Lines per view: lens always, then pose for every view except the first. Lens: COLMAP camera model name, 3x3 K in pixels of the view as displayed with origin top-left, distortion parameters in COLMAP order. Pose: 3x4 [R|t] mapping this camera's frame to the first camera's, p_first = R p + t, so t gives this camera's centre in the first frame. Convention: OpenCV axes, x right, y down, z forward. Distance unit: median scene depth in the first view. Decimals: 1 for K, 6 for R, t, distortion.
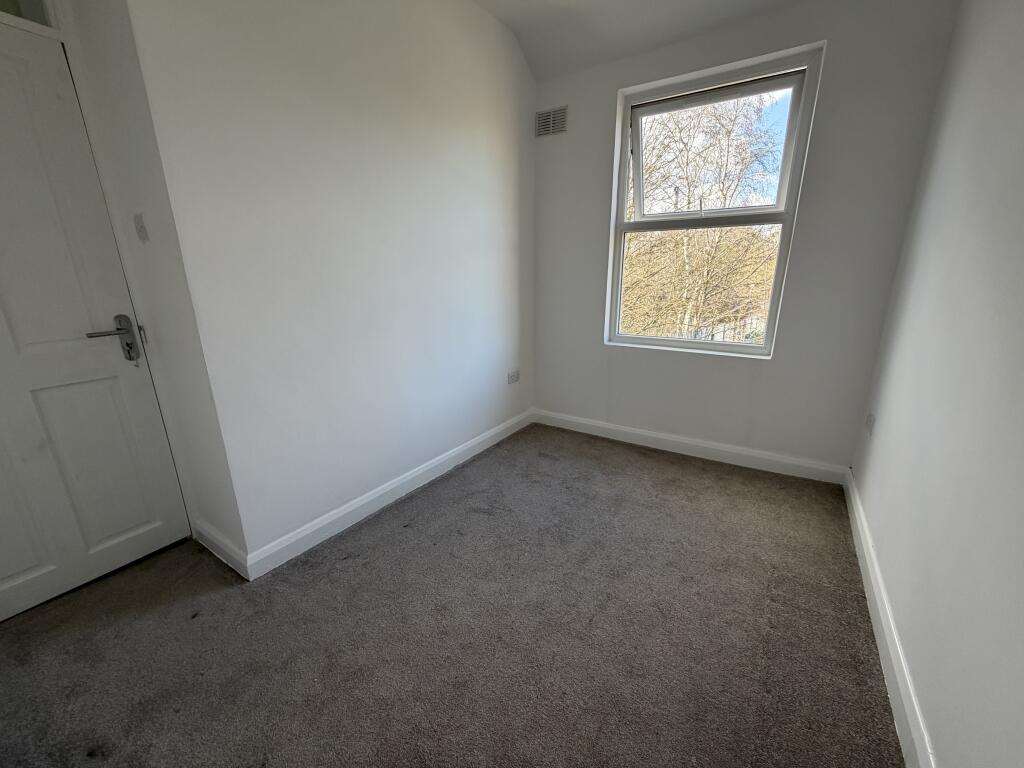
lens RADIAL K [[407.6, 0, 512.0], [0, 407.6, 384.0], [0, 0, 1]] dist [-0.000081, 0.000042]
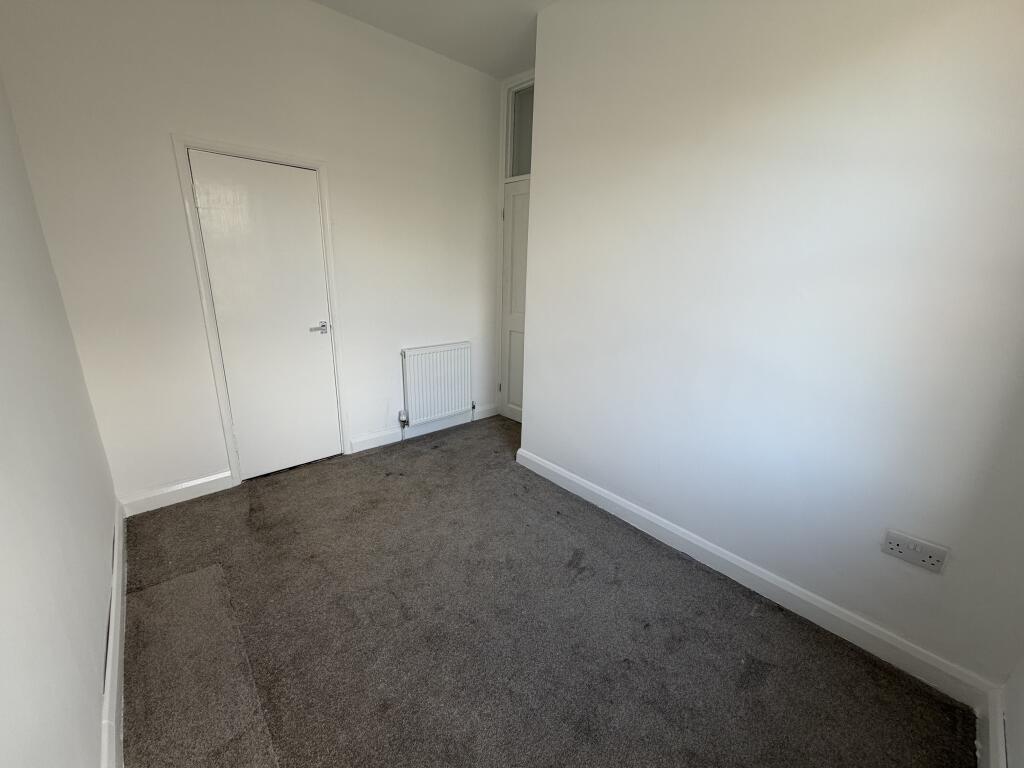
lens RADIAL K [[407.6, 0, 512.0], [0, 407.6, 384.0], [0, 0, 1]] dist [-0.000081, 0.000042]
pose [[-0.244615, 0.256897, -0.934969, 0.542659], [-0.293075, 0.899572, 0.323848, -0.223819], [0.924268, 0.353234, -0.144759, 0.662121]]
